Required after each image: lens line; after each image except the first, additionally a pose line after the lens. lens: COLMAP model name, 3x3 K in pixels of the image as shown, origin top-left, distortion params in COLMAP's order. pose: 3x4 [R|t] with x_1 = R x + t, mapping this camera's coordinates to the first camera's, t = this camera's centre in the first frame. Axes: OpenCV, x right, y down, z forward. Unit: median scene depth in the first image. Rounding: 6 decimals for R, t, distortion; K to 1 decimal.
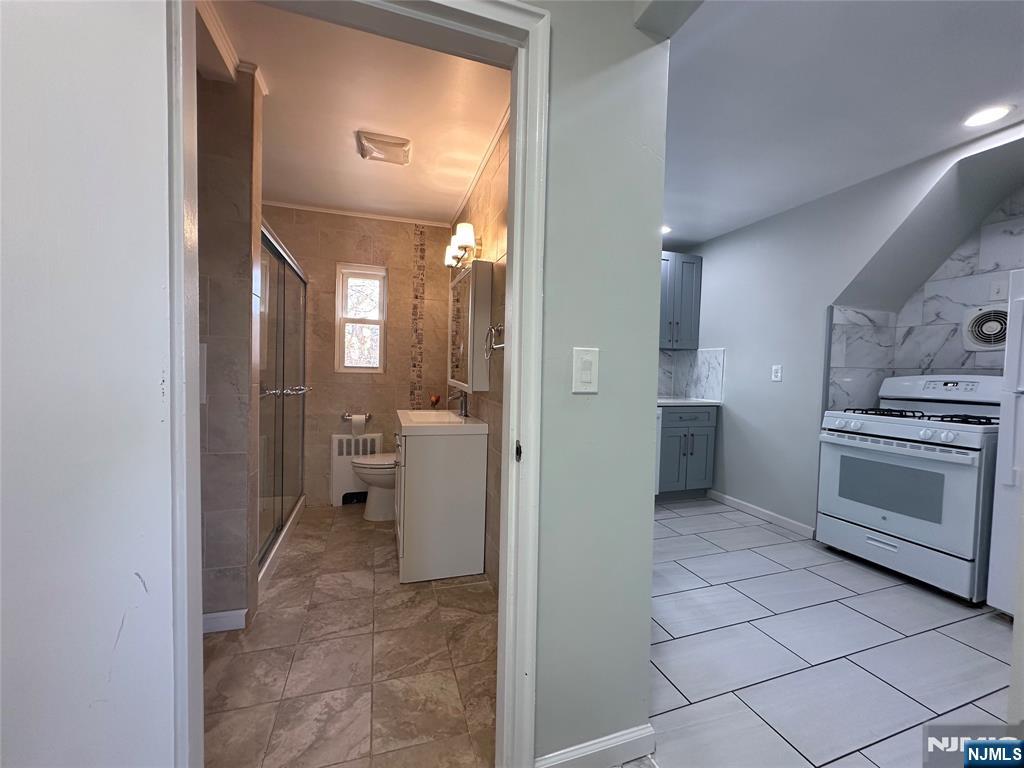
lens RADIAL K [[405.2, 0, 512.8], [0, 405.2, 379.6], [0, 0, 1]] dist [-0.010261, 0.001026]
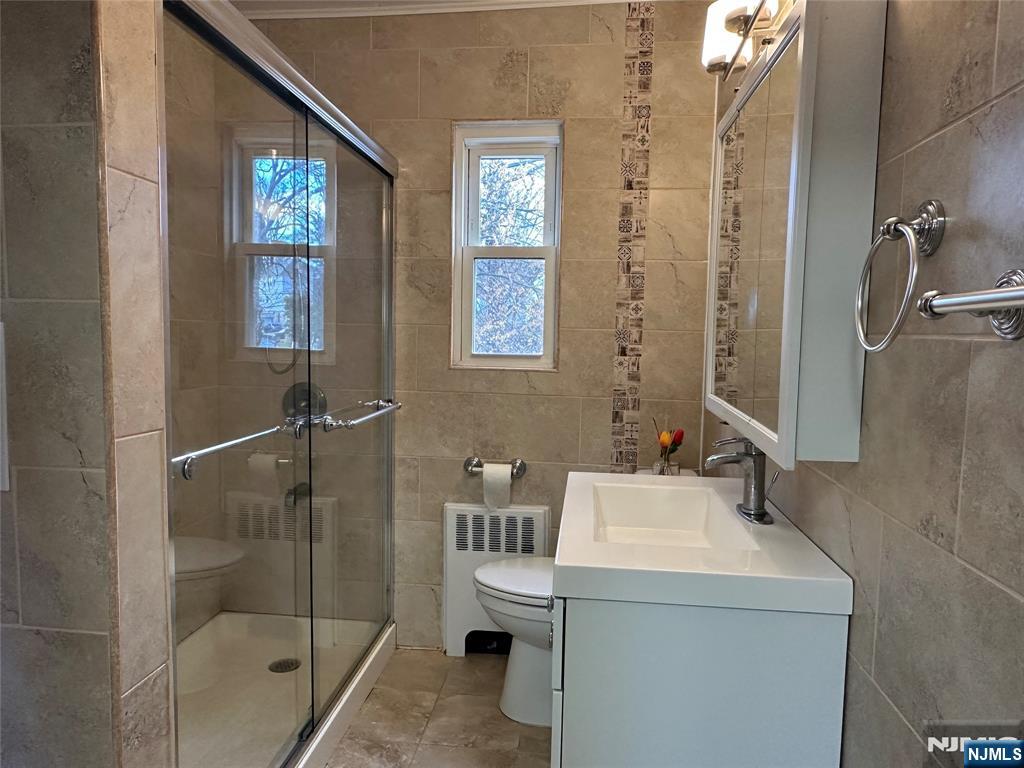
lens RADIAL K [[666.6, 0, 503.4], [0, 666.6, 392.4], [0, 0, 1]] dist [0.006845, 0.000742]
pose [[0.900722, 0.023600, -0.433754, -0.056738], [-0.000503, 0.998579, 0.053287, -0.030715], [0.434395, -0.047778, 0.899454, 0.340363]]
